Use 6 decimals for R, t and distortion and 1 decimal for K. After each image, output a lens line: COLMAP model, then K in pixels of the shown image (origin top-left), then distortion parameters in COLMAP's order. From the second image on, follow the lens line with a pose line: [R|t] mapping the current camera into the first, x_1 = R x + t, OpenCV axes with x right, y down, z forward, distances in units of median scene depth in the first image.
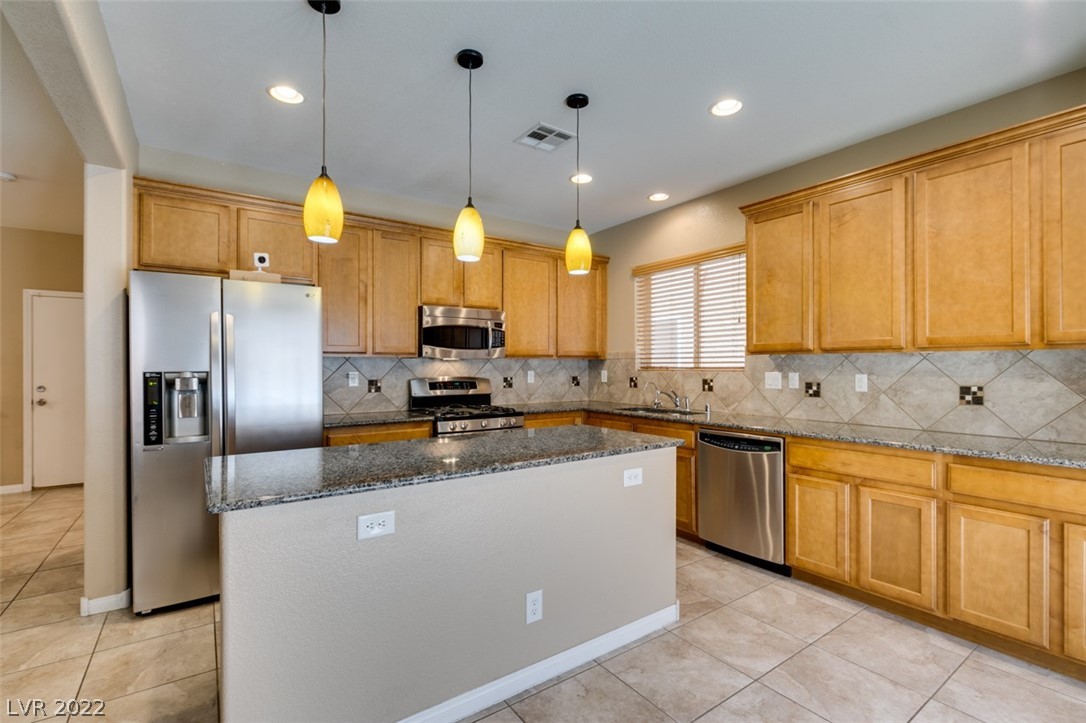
lens RADIAL K [[486.3, 0, 543.0], [0, 486.3, 364.9], [0, 0, 1]] dist [0.002165, -0.001007]
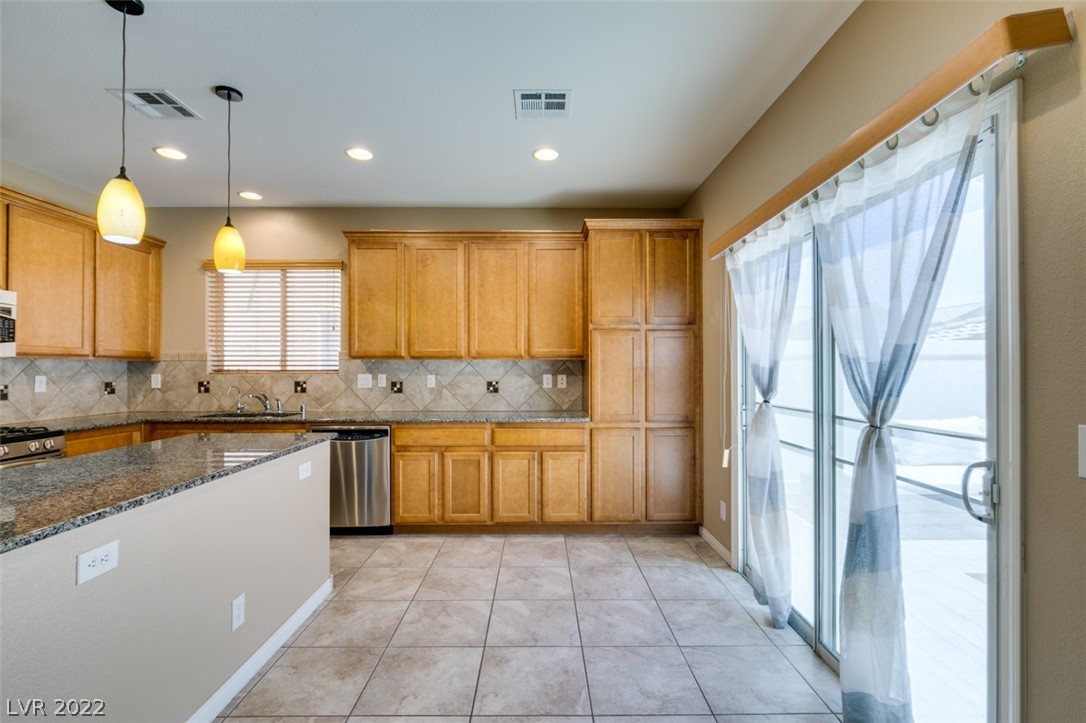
lens RADIAL K [[486.3, 0, 539.5], [0, 486.3, 367.3], [0, 0, 1]] dist [0.002165, -0.001007]
pose [[0.571075, 0.002780, 0.820893, -0.297052], [-0.001419, 0.999996, -0.002399, 0.000483], [-0.820897, 0.000206, 0.571077, -0.041452]]
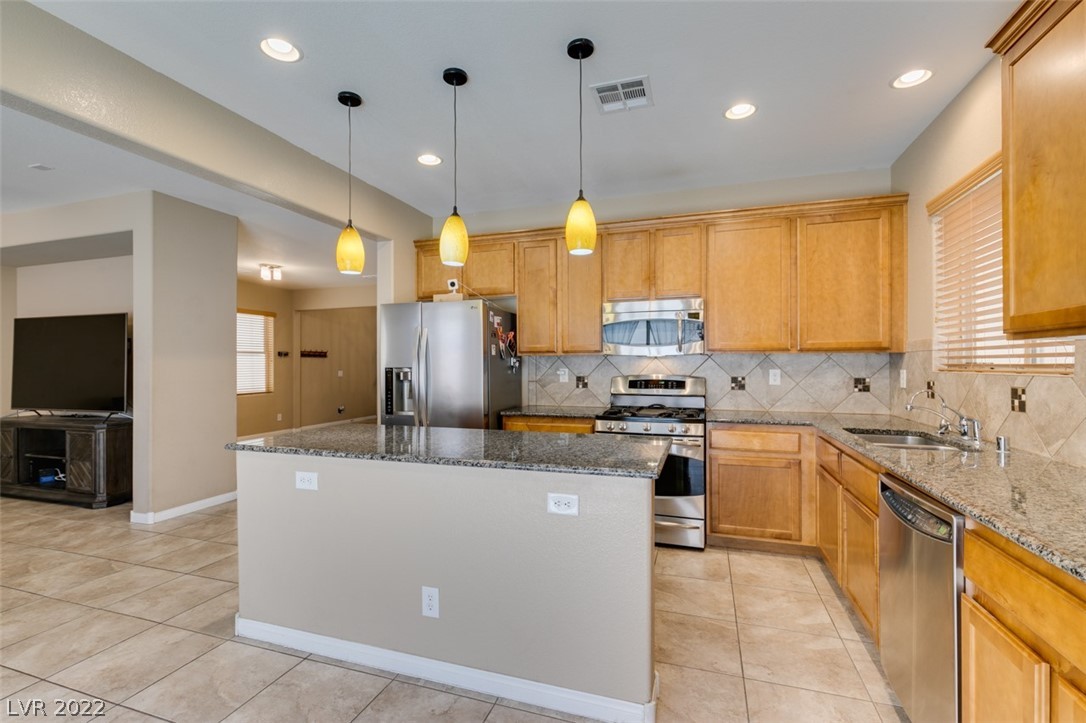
lens RADIAL K [[486.3, 0, 542.8], [0, 486.3, 362.3], [0, 0, 1]] dist [0.002165, -0.001007]
pose [[0.594463, -0.003375, -0.804116, 0.575640], [0.003725, 0.999992, -0.001444, 0.001129], [0.804114, -0.002137, 0.594471, 0.363067]]
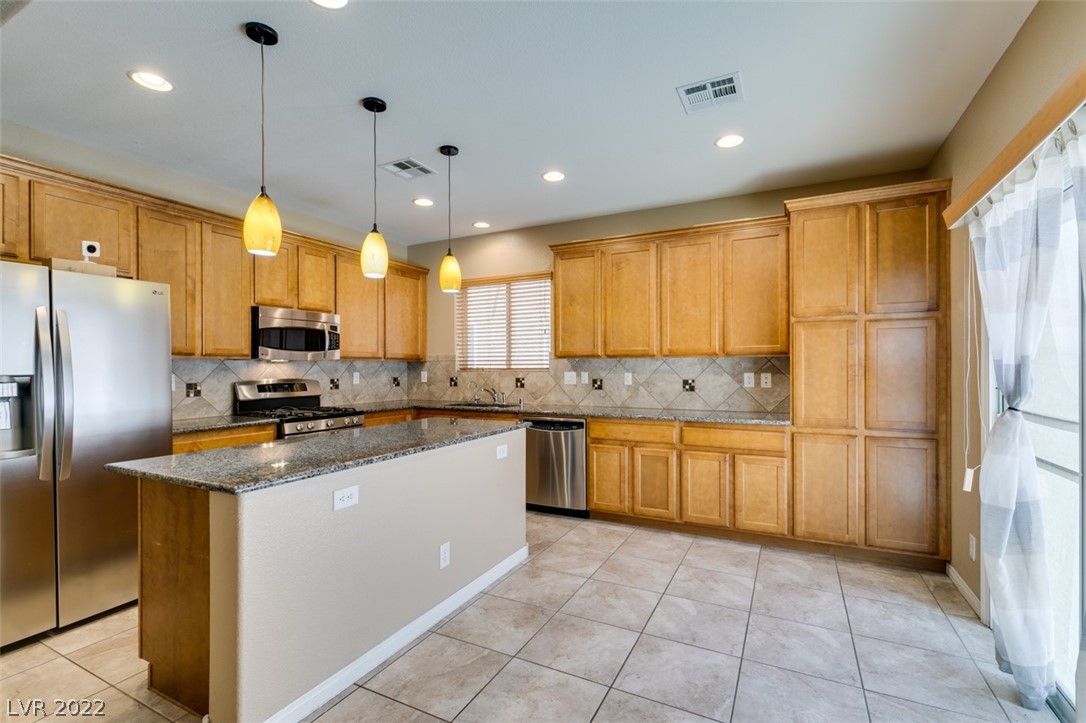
lens RADIAL K [[486.3, 0, 542.5], [0, 486.3, 369.2], [0, 0, 1]] dist [0.002165, -0.001007]
pose [[0.884936, -0.004213, 0.465693, -0.236913], [0.001550, 0.999980, 0.006102, -0.000413], [-0.465710, -0.004678, 0.884925, -0.154348]]
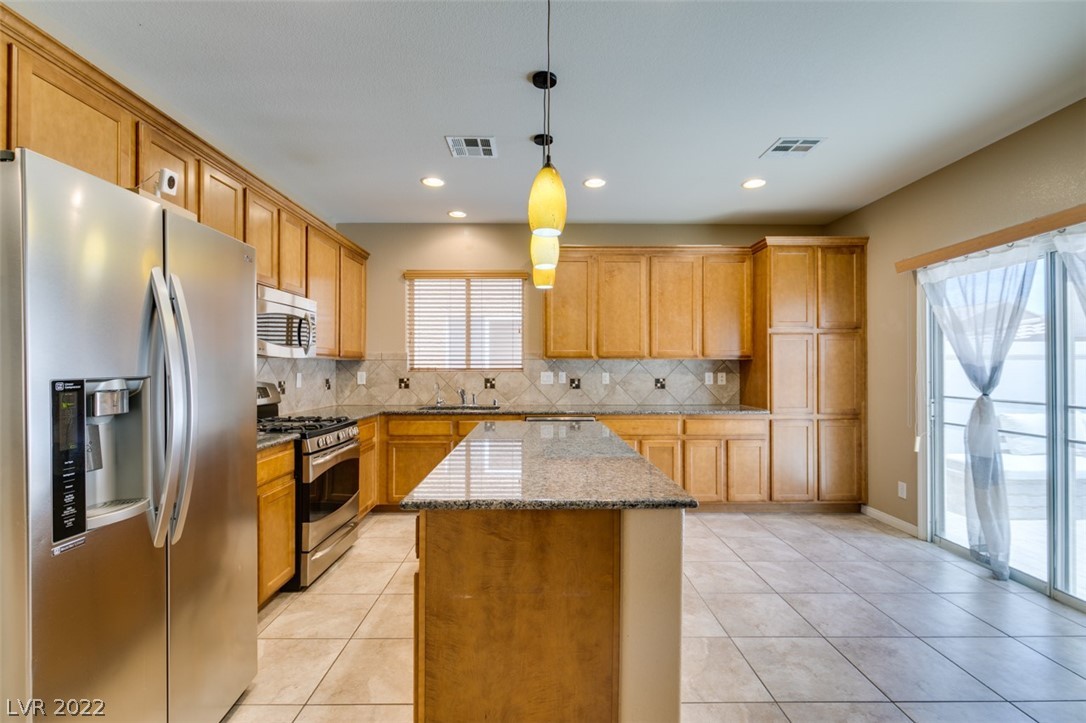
lens RADIAL K [[486.3, 0, 541.3], [0, 486.3, 364.2], [0, 0, 1]] dist [0.002165, -0.001007]
pose [[0.567865, 0.005699, 0.823102, -0.720021], [-0.002426, 0.999983, -0.005250, 0.000596], [-0.823118, 0.000984, 0.567870, 0.280602]]
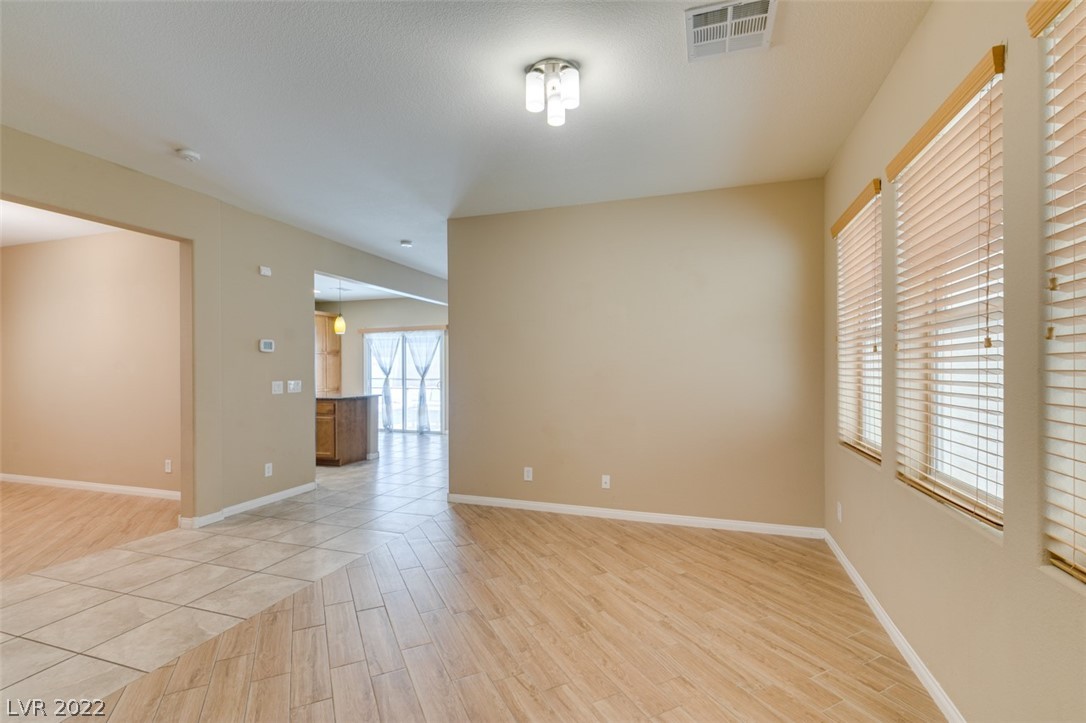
lens RADIAL K [[486.3, 0, 538.7], [0, 486.3, 366.3], [0, 0, 1]] dist [0.002165, -0.001007]
pose [[-0.584188, 0.007036, 0.811588, -2.472489], [0.003621, 0.999975, -0.006062, 0.009359], [-0.811610, -0.000603, -0.584199, 1.119071]]
